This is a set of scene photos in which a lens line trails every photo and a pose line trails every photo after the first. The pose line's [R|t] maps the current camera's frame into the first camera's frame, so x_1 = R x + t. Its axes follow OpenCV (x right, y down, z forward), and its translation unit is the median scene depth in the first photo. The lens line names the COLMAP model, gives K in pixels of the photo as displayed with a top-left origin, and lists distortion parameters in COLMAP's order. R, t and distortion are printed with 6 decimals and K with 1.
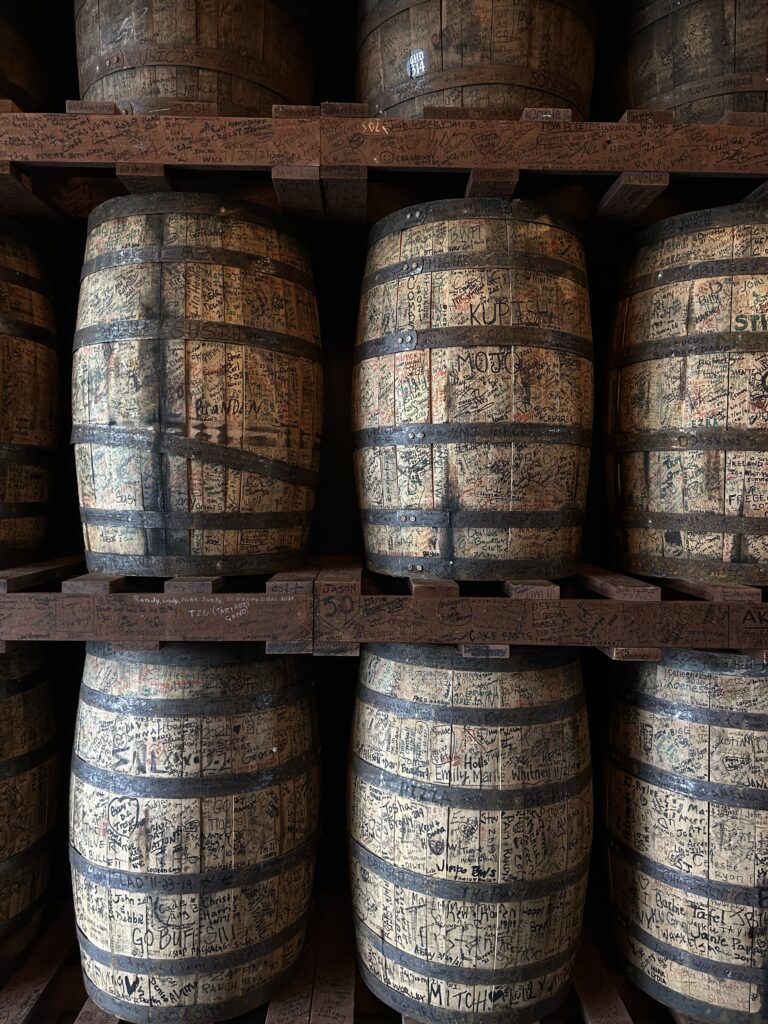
lens RADIAL K [[766.5, 0, 388.8], [0, 766.5, 510.7], [0, 0, 1]] dist [0.005377, -0.001960]
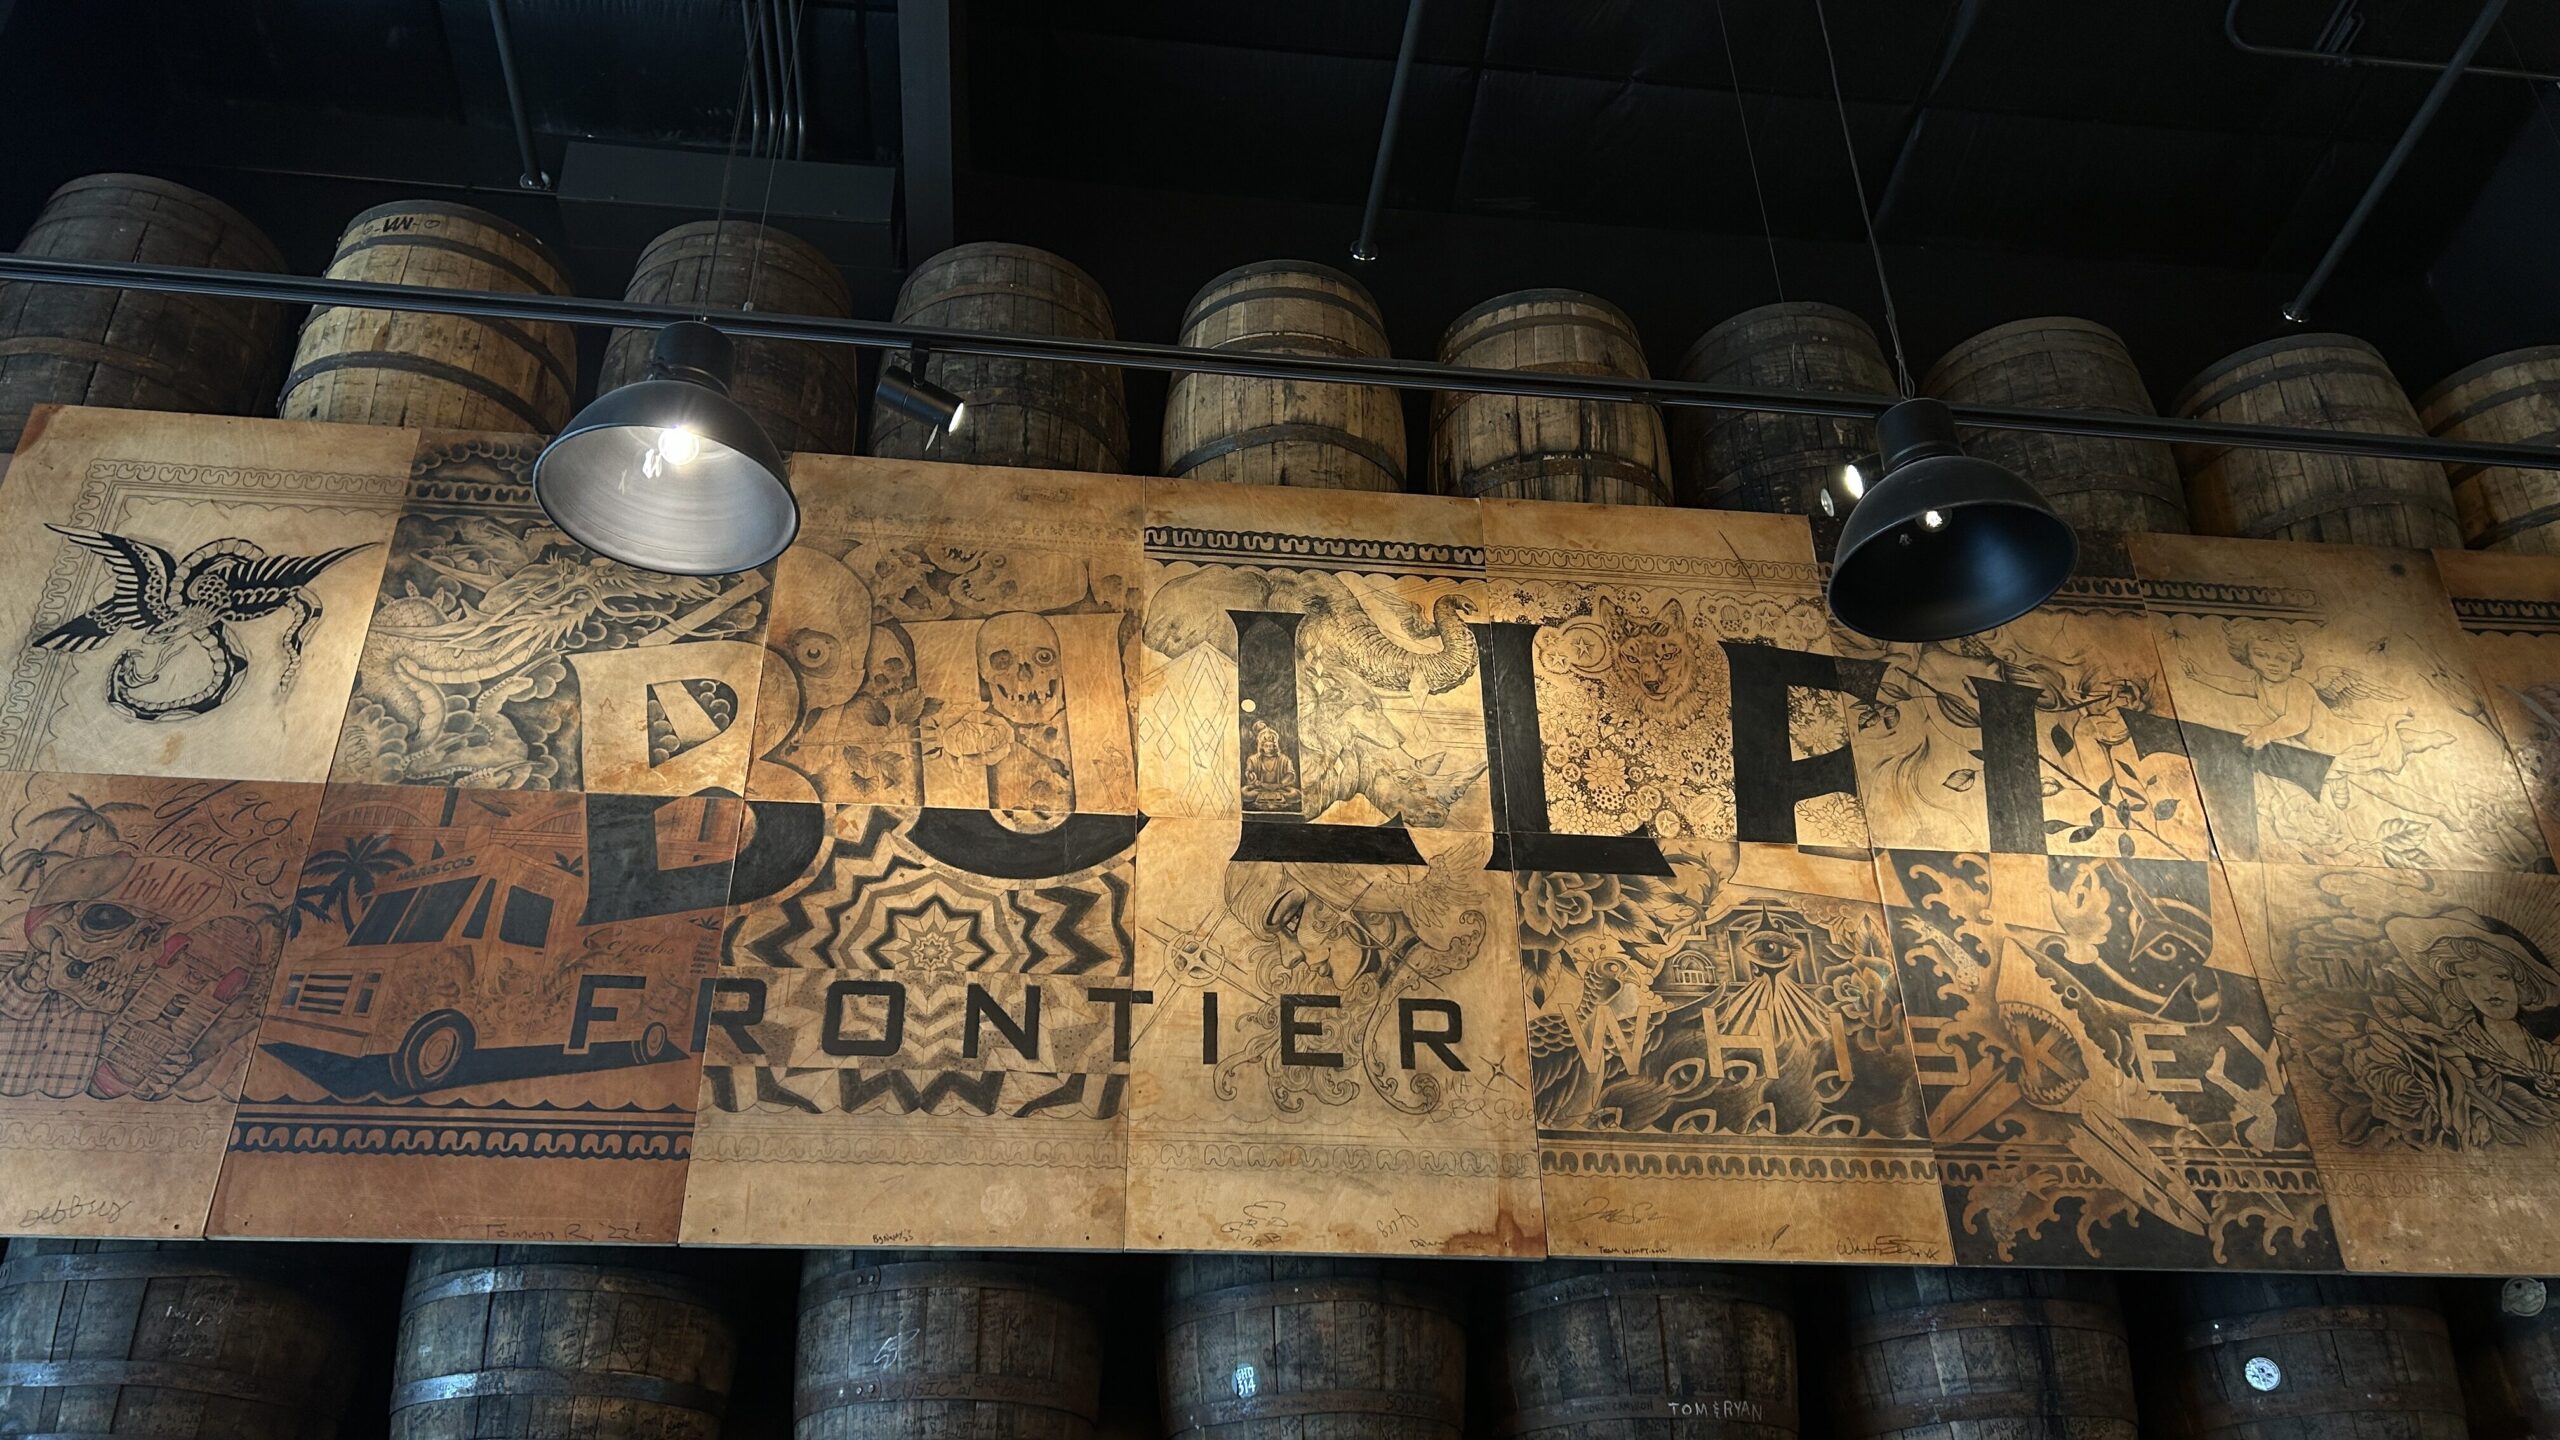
lens RADIAL K [[1940.0, 0, 1272.7], [0, 1940.0, 710.0], [0, 0, 1]] dist [0.052069, -0.044236]
pose [[0.994866, 0.024164, 0.098272, -0.155658], [0.031675, 0.847928, -0.529164, -0.096003], [-0.096115, 0.529560, 0.842810, -1.120667]]
